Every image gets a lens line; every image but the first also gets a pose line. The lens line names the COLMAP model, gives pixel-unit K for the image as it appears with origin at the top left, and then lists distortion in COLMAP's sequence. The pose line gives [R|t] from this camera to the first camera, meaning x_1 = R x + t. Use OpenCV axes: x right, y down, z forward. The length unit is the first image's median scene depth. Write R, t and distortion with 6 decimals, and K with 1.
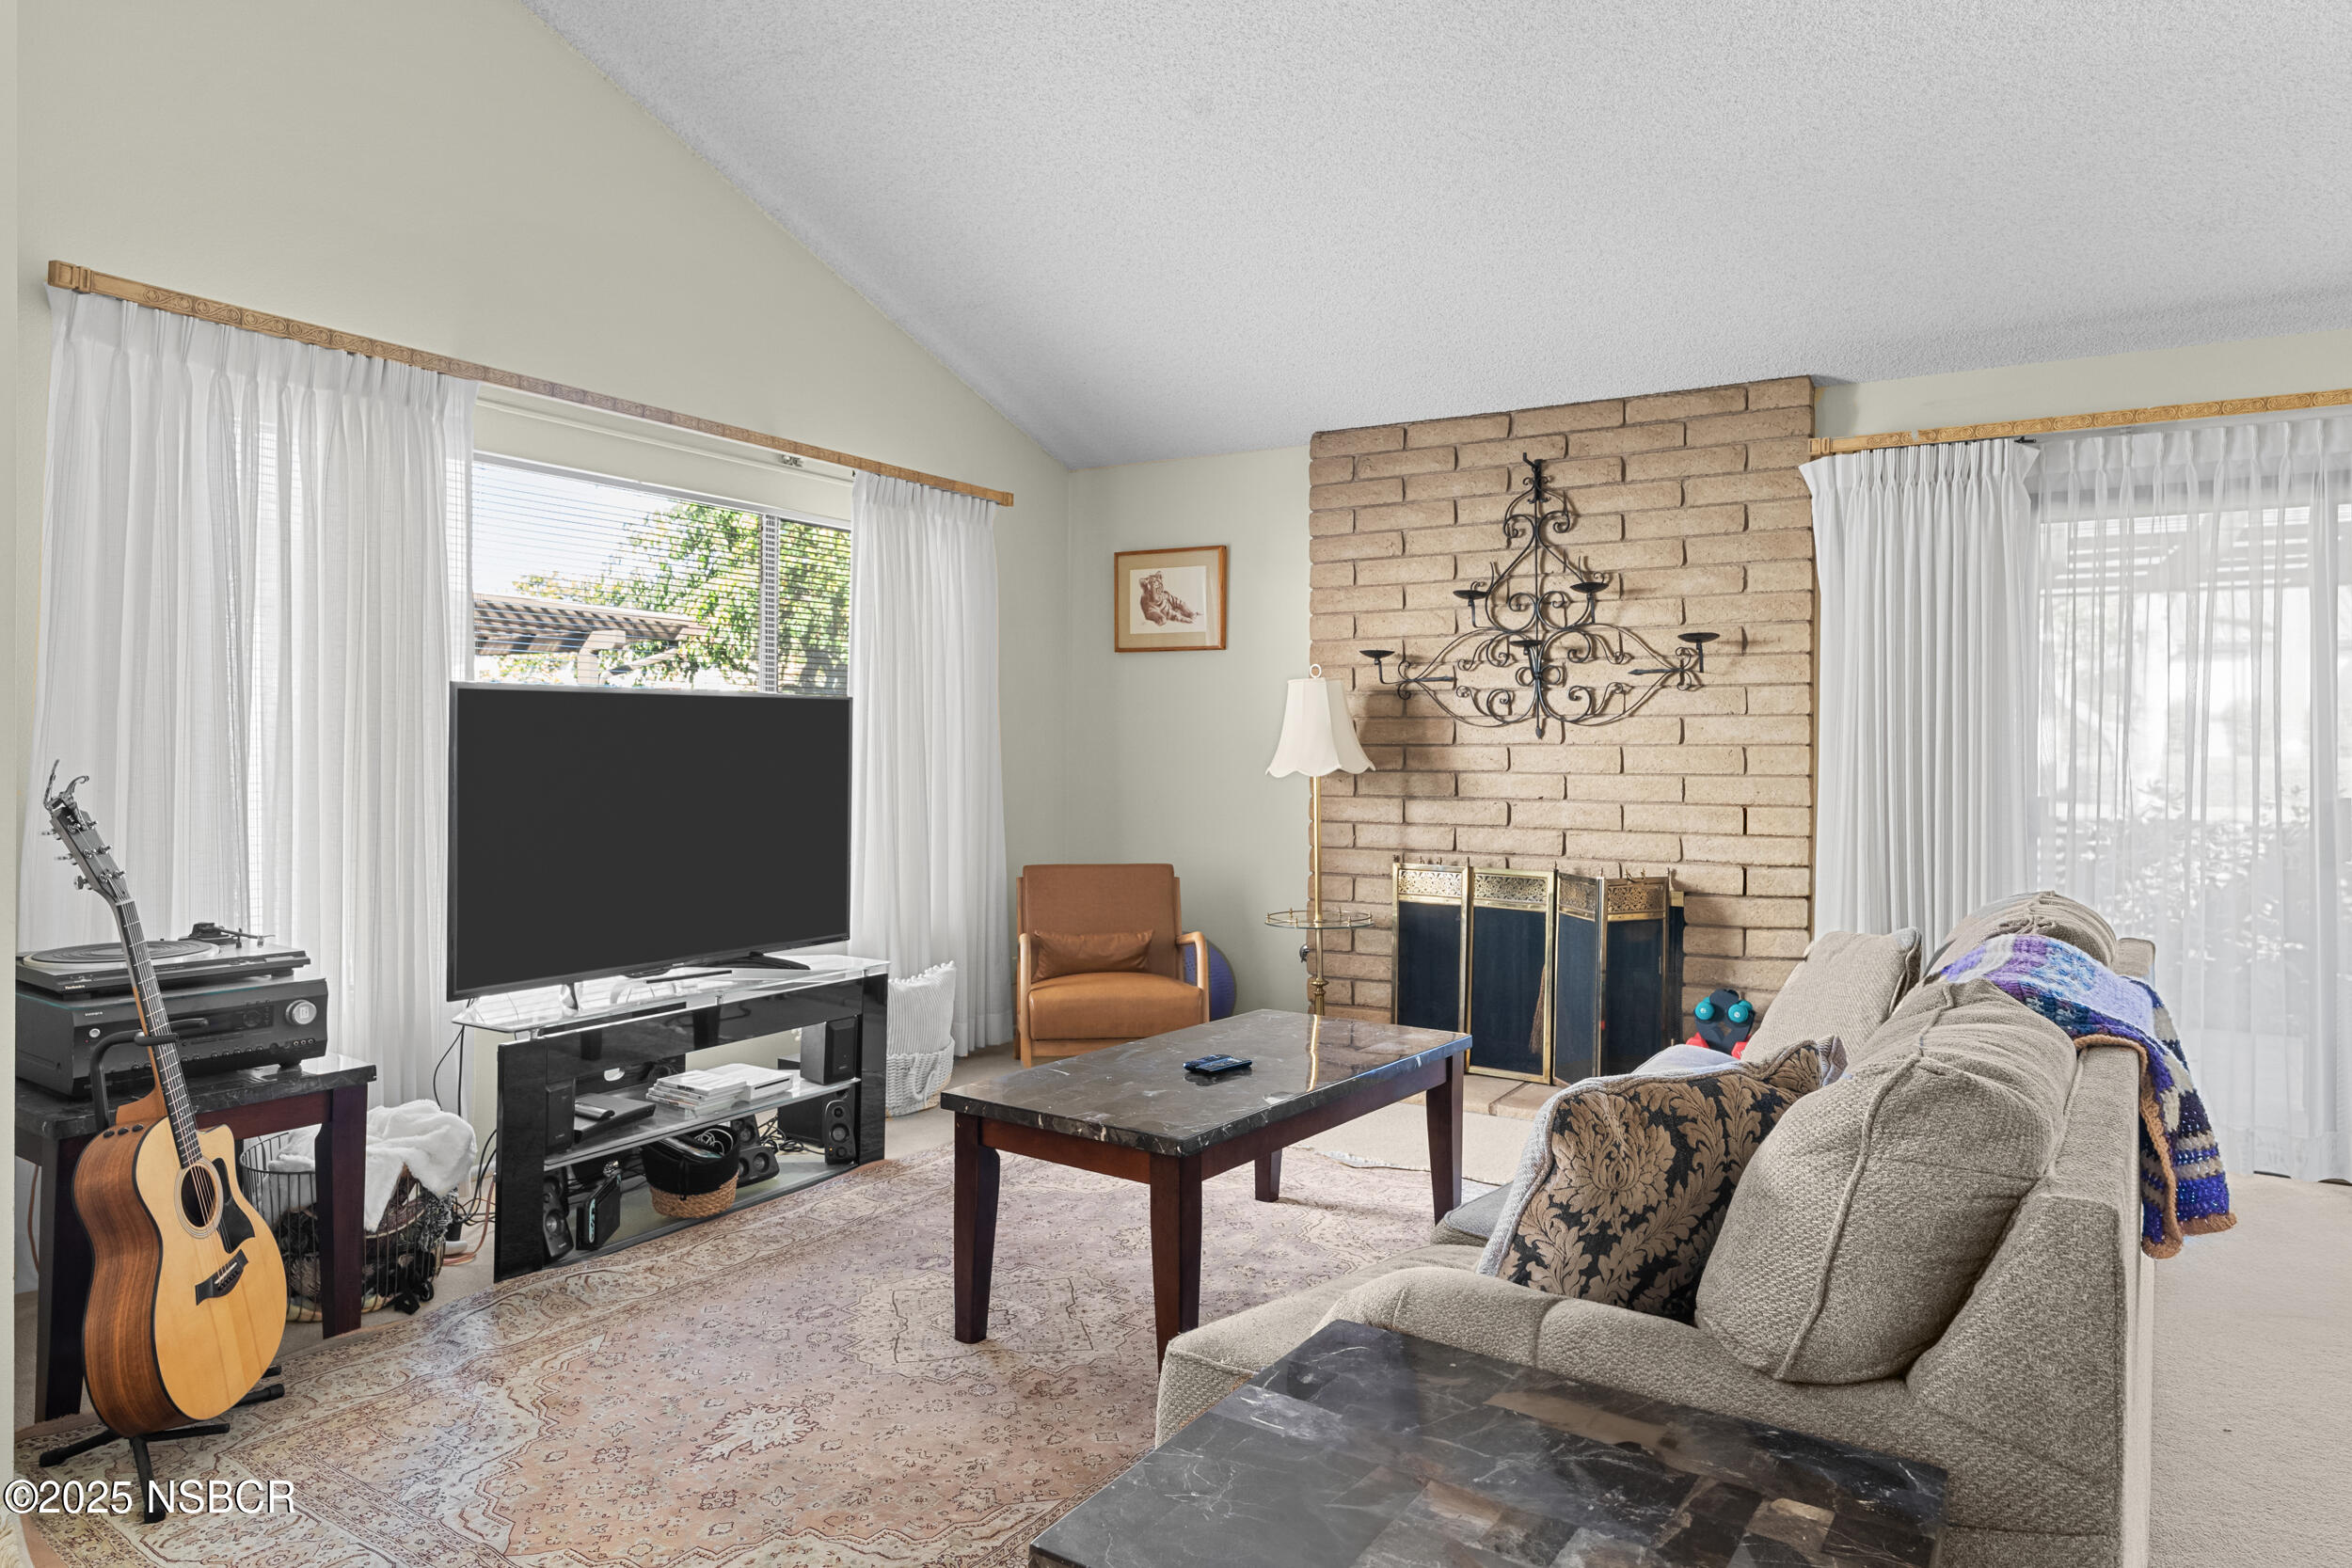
lens RADIAL K [[1081.8, 0, 1176.0], [0, 1081.8, 784.0], [0, 0, 1]] dist [-0.003409, -0.000876]
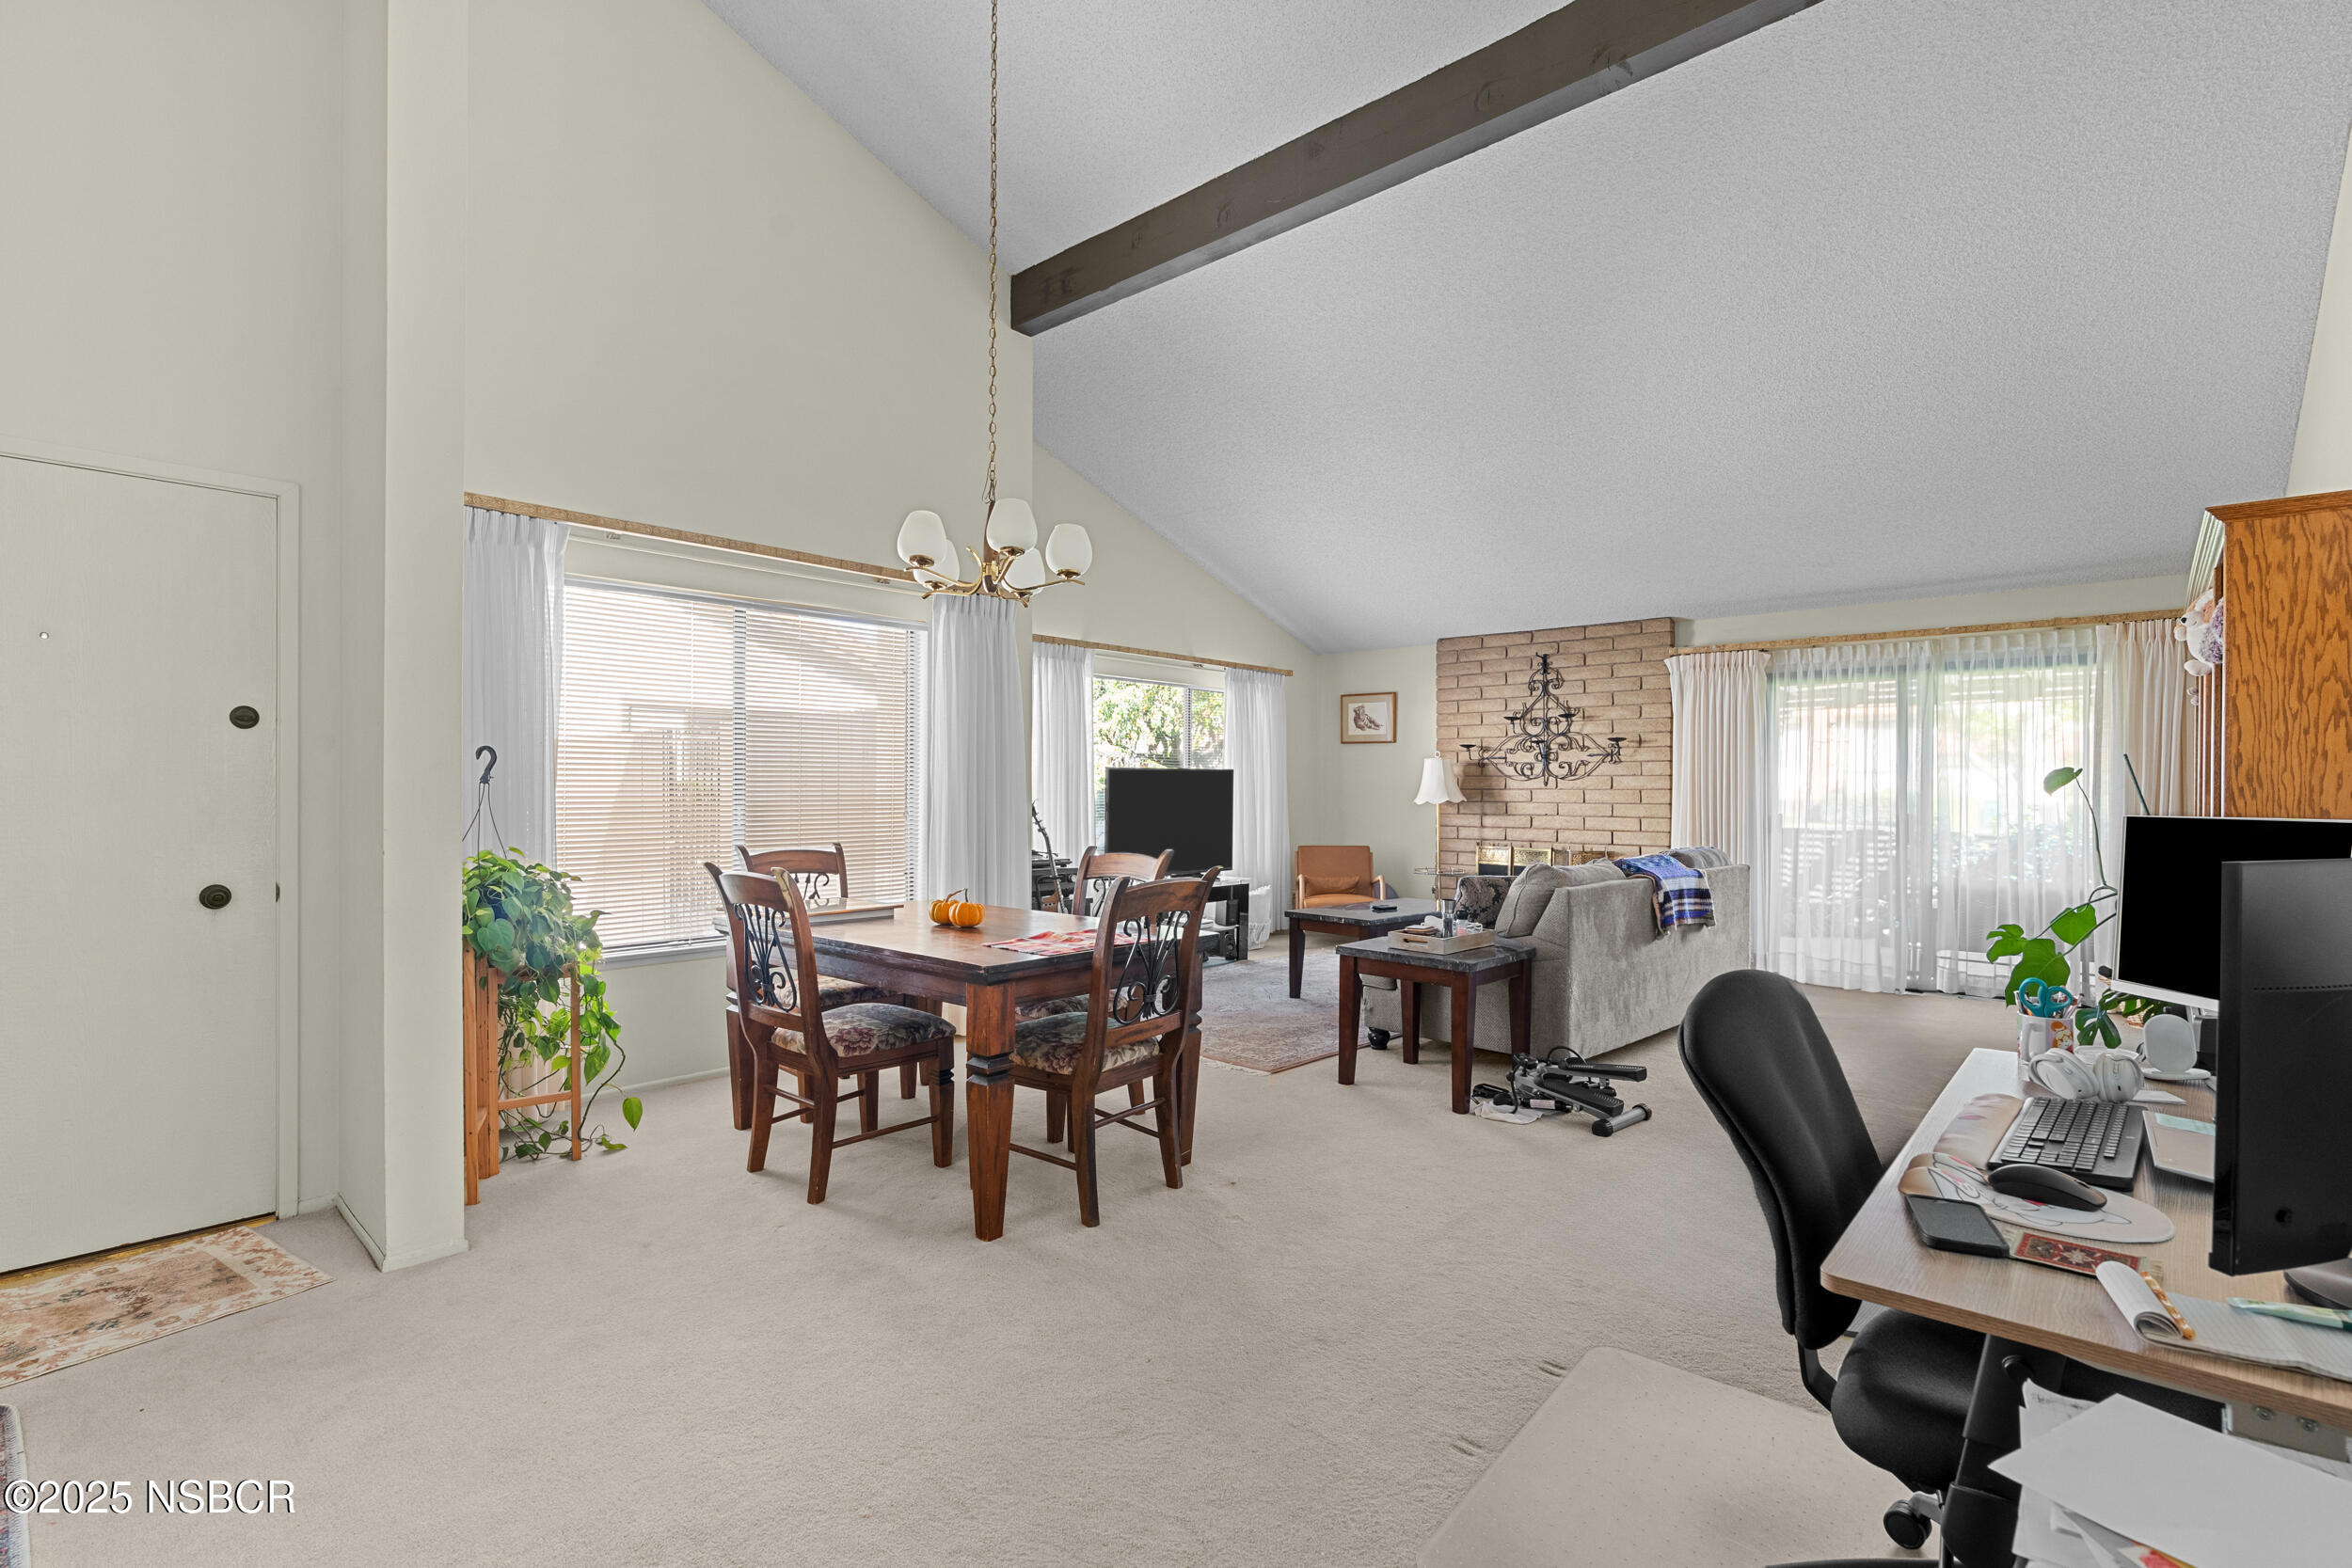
lens RADIAL K [[1081.8, 0, 1176.0], [0, 1081.8, 784.0], [0, 0, 1]] dist [-0.003409, -0.000876]
pose [[0.982347, -0.000955, -0.187066, 0.022241], [-0.006201, 0.999271, -0.037663, 0.037332], [0.186965, 0.038158, 0.981625, -1.203488]]
